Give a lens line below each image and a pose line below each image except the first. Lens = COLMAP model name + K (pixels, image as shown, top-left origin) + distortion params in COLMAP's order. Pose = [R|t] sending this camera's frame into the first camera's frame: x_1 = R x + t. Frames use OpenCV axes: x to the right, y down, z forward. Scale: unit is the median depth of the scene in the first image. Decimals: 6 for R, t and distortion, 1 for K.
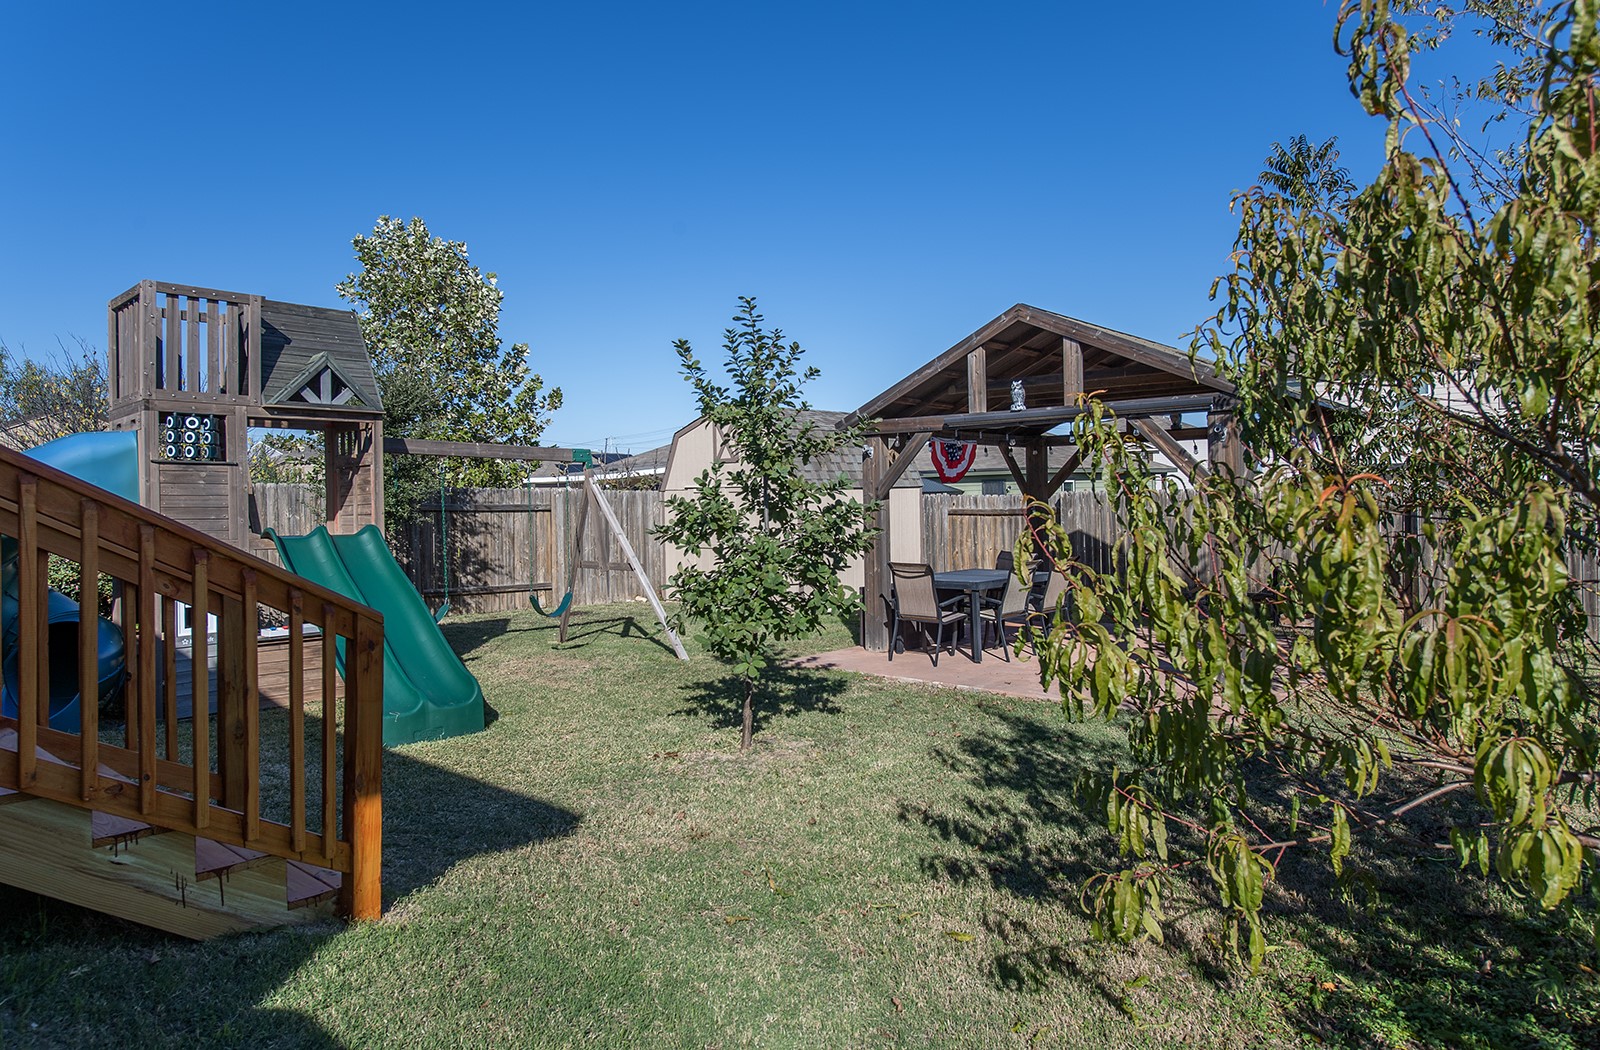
lens RADIAL K [[1001.0, 0, 799.2], [0, 1001.0, 503.8], [0, 0, 1]] dist [0.000554, 0.001024]
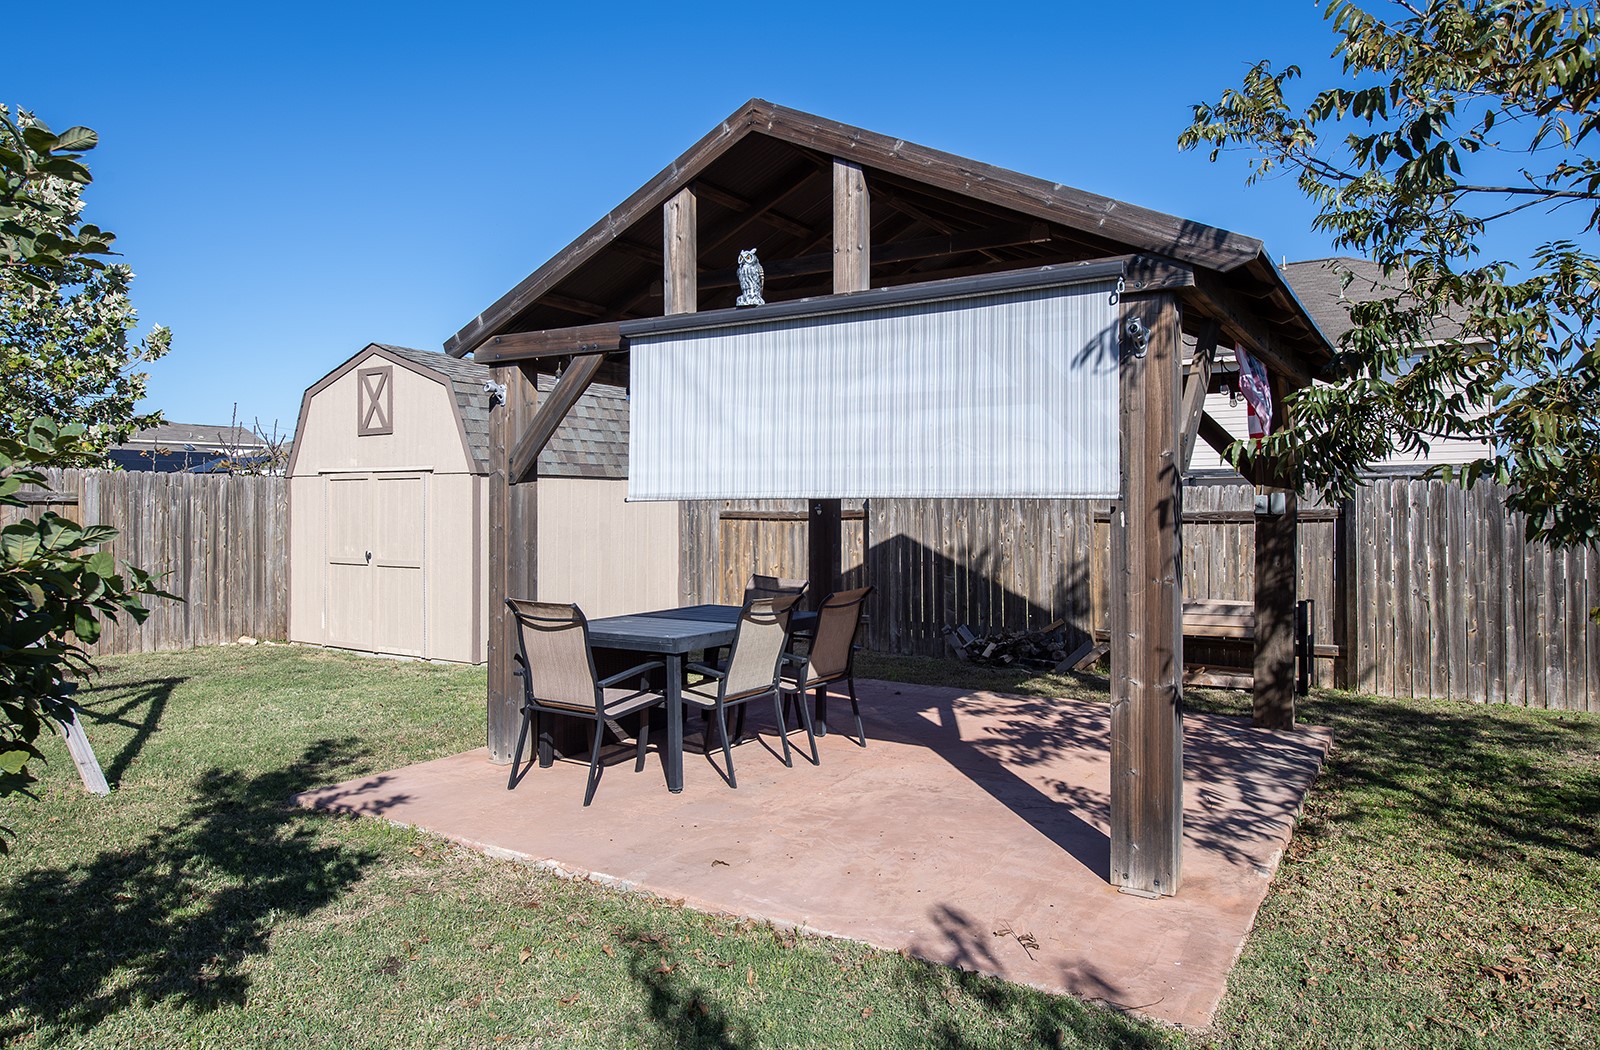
lens RADIAL K [[1001.0, 0, 799.2], [0, 1001.0, 503.8], [0, 0, 1]] dist [0.000554, 0.001024]
pose [[0.988436, 0.014322, 0.150958, 0.141523], [-0.012666, 0.999849, -0.011926, 0.011803], [-0.151106, 0.009876, 0.988468, 0.412304]]
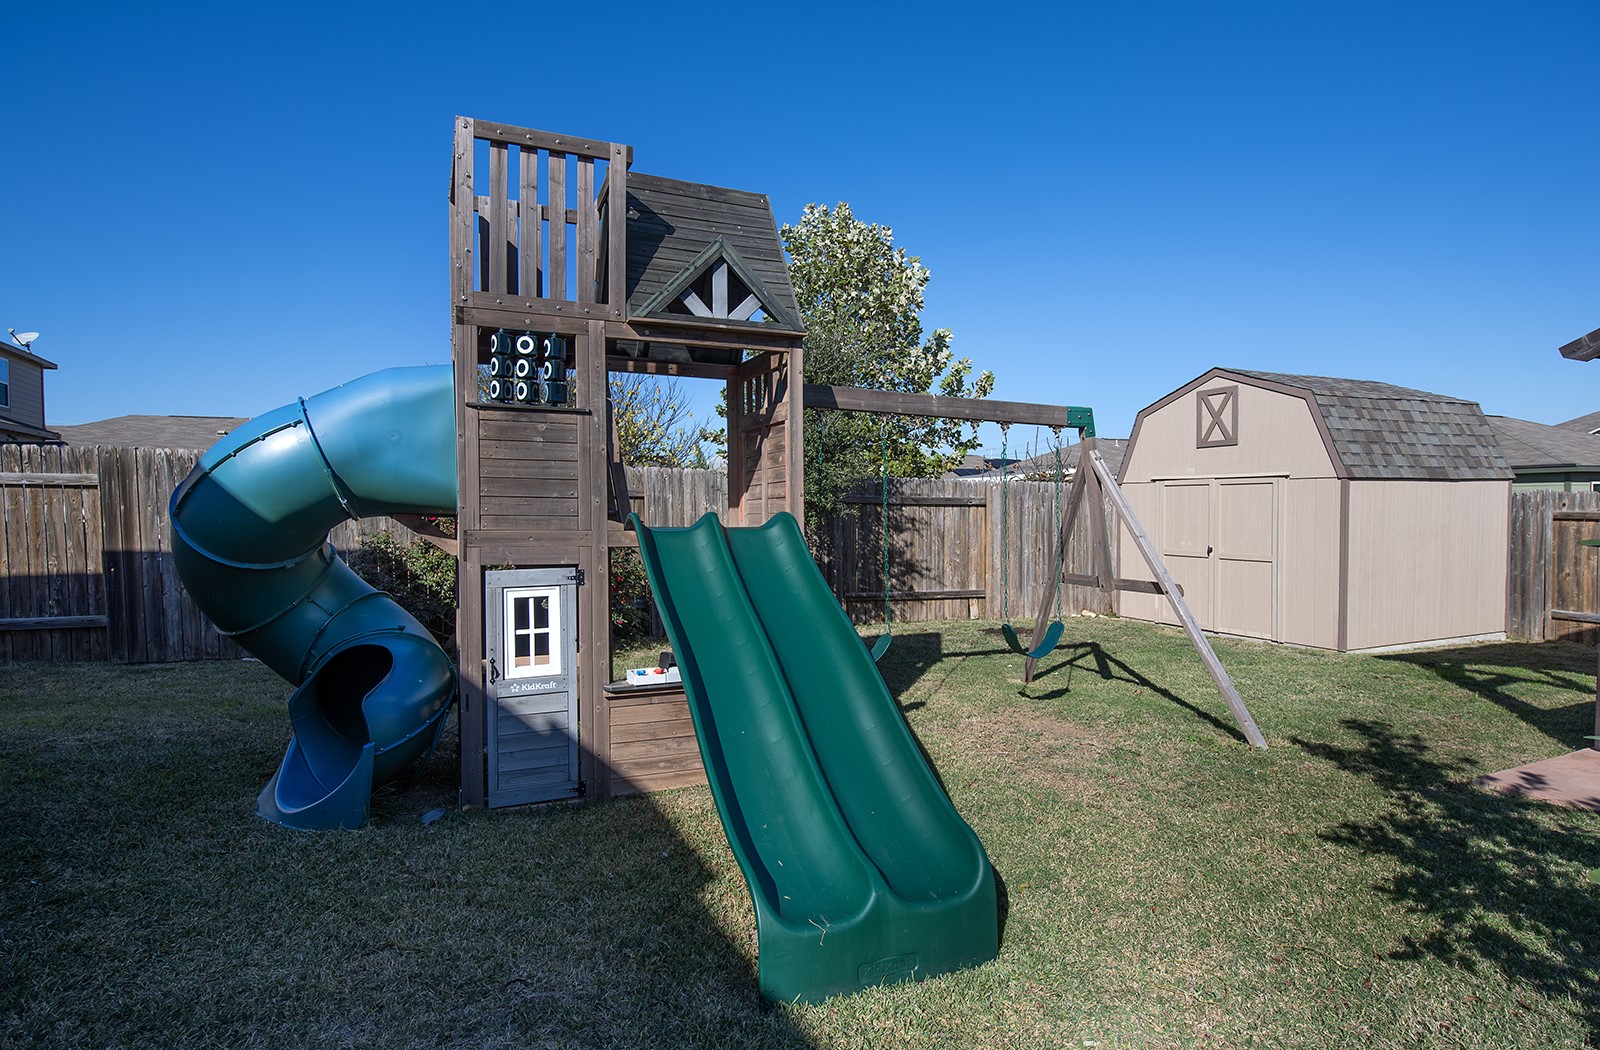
lens RADIAL K [[802.1, 0, 800.0], [0, 802.1, 525.0], [0, 0, 1]] dist [0.000357, 0.000218]
pose [[0.920606, 0.021785, -0.389885, -0.169288], [-0.013931, 0.999639, 0.022961, 0.013076], [0.390244, -0.015706, 0.920577, 0.412810]]
